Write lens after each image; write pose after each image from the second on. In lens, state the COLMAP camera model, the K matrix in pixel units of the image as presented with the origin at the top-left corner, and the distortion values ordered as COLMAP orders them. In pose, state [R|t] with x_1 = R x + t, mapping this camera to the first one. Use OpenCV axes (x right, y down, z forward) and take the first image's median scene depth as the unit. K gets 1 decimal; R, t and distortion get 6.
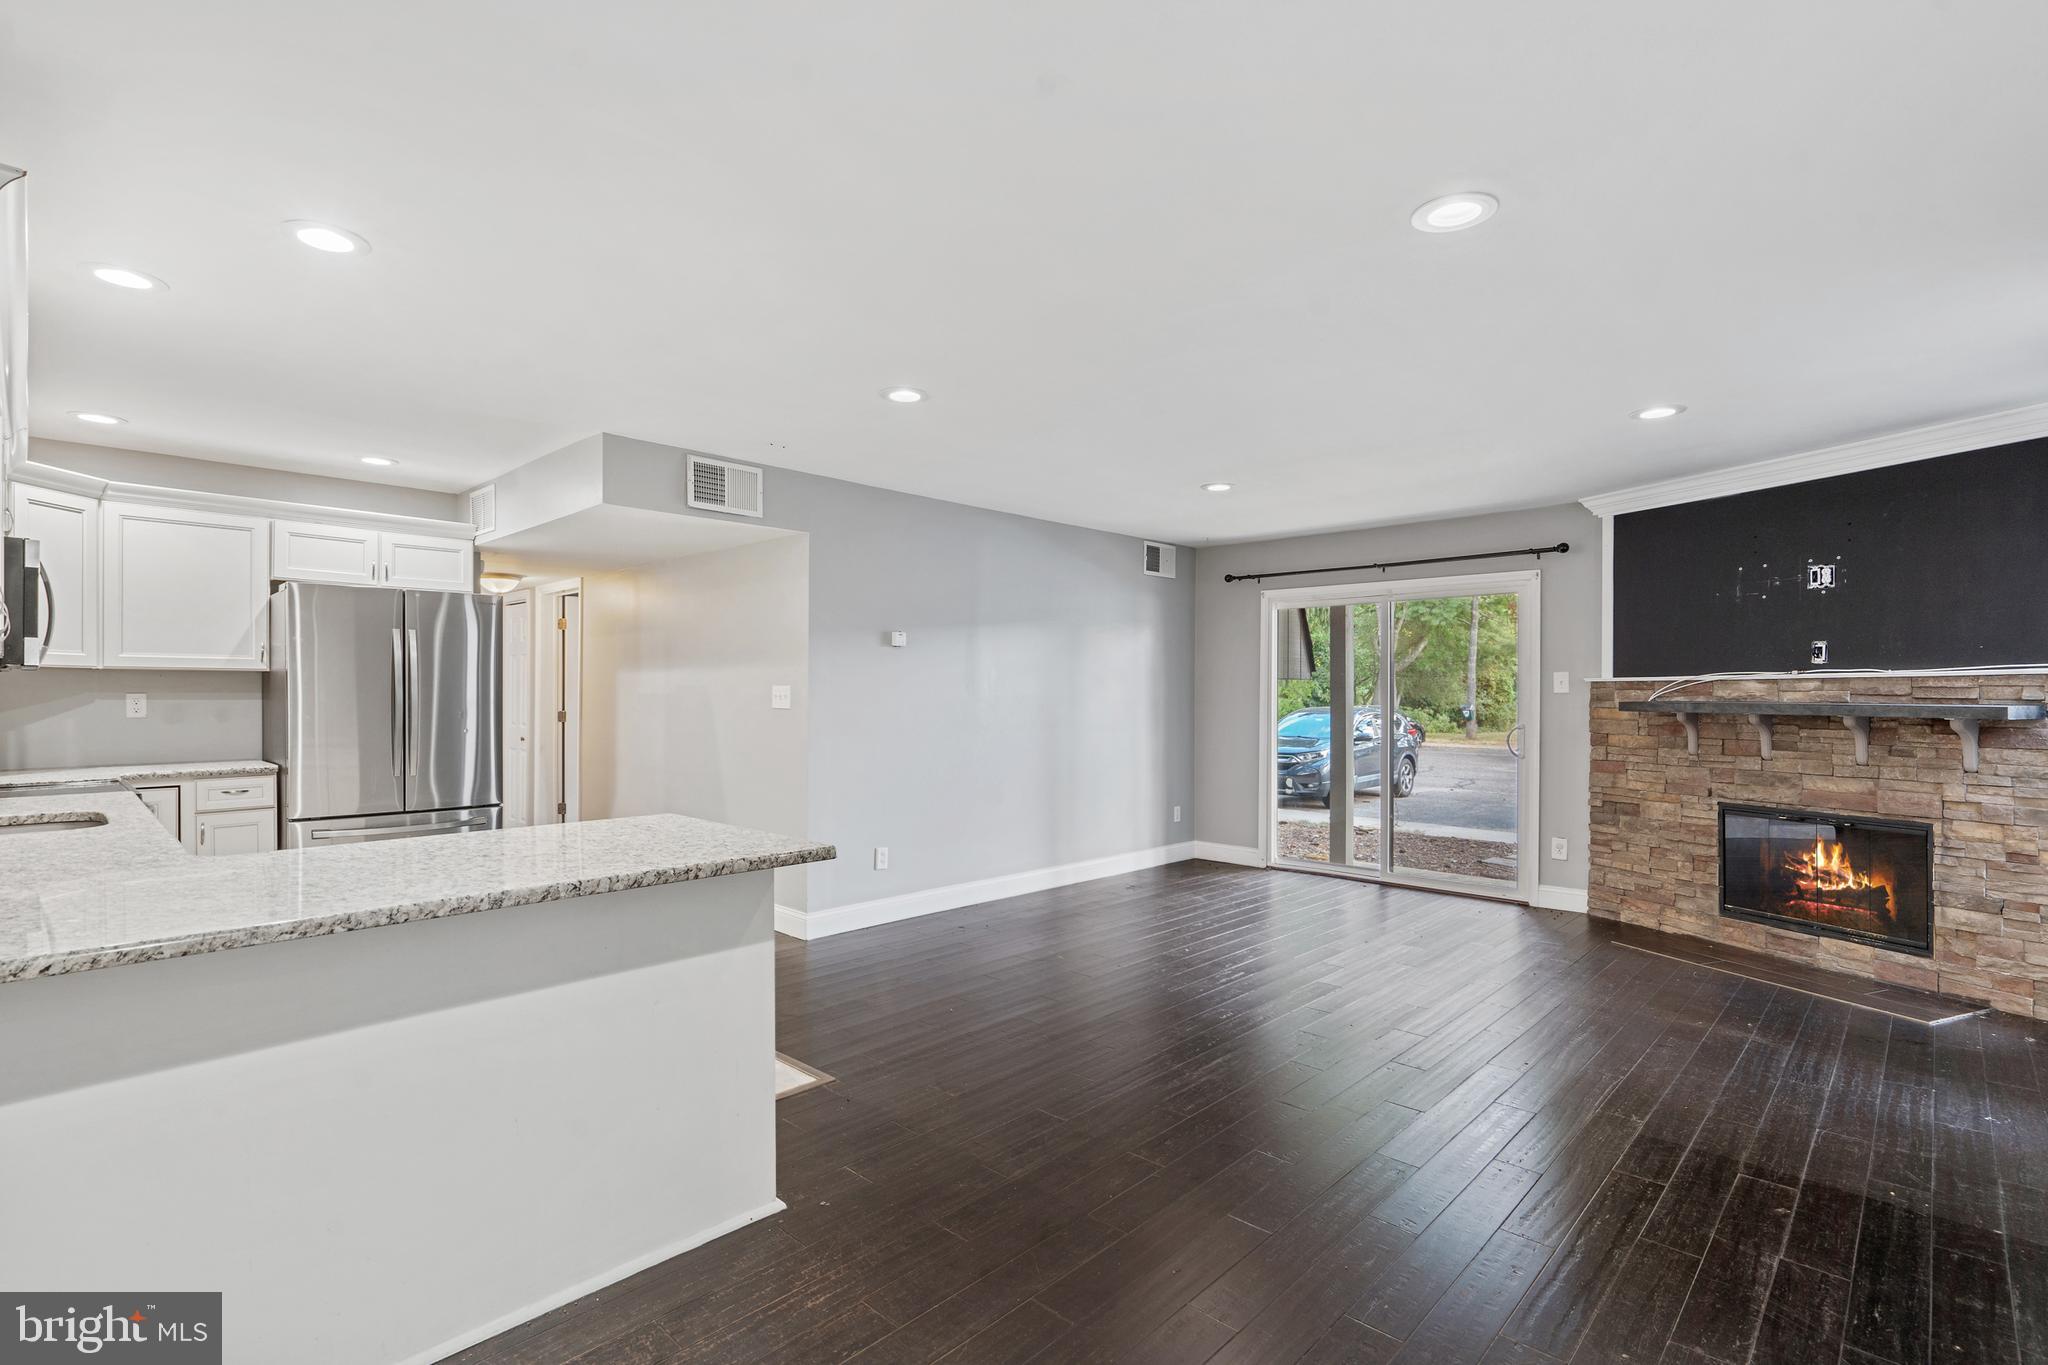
lens RADIAL K [[939.1, 0, 1032.4], [0, 939.1, 684.6], [0, 0, 1]] dist [-0.004482, 0.000597]
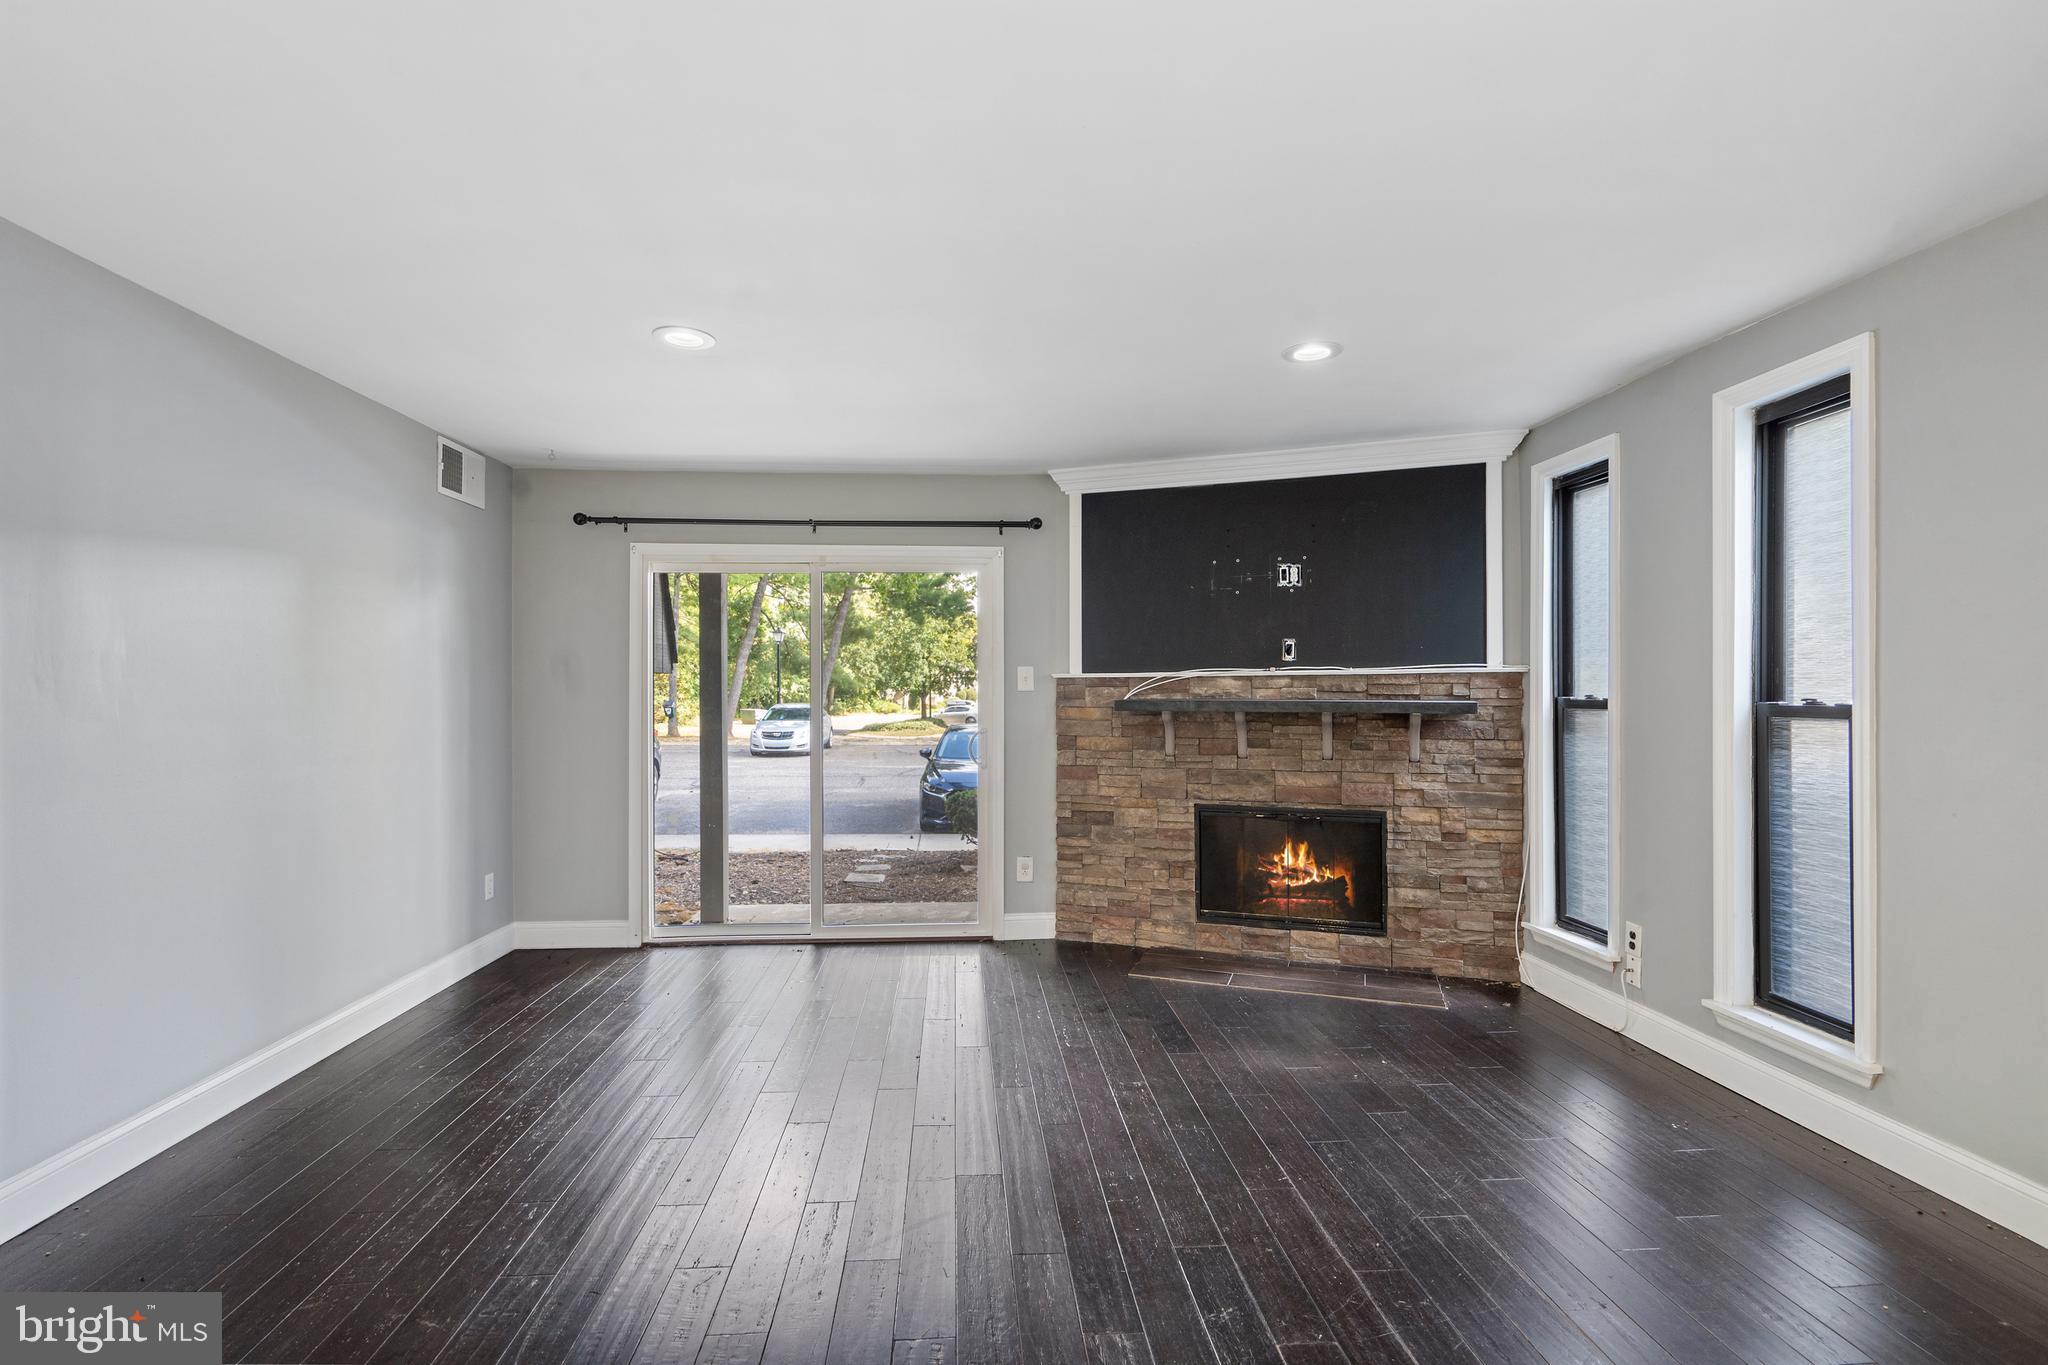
lens RADIAL K [[939.1, 0, 1021.4], [0, 939.1, 689.2], [0, 0, 1]] dist [-0.004482, 0.000597]
pose [[0.681215, -0.004142, 0.732072, -0.091398], [-0.002621, 0.999964, 0.008097, 0.000647], [-0.732079, -0.007434, 0.681179, 0.475767]]
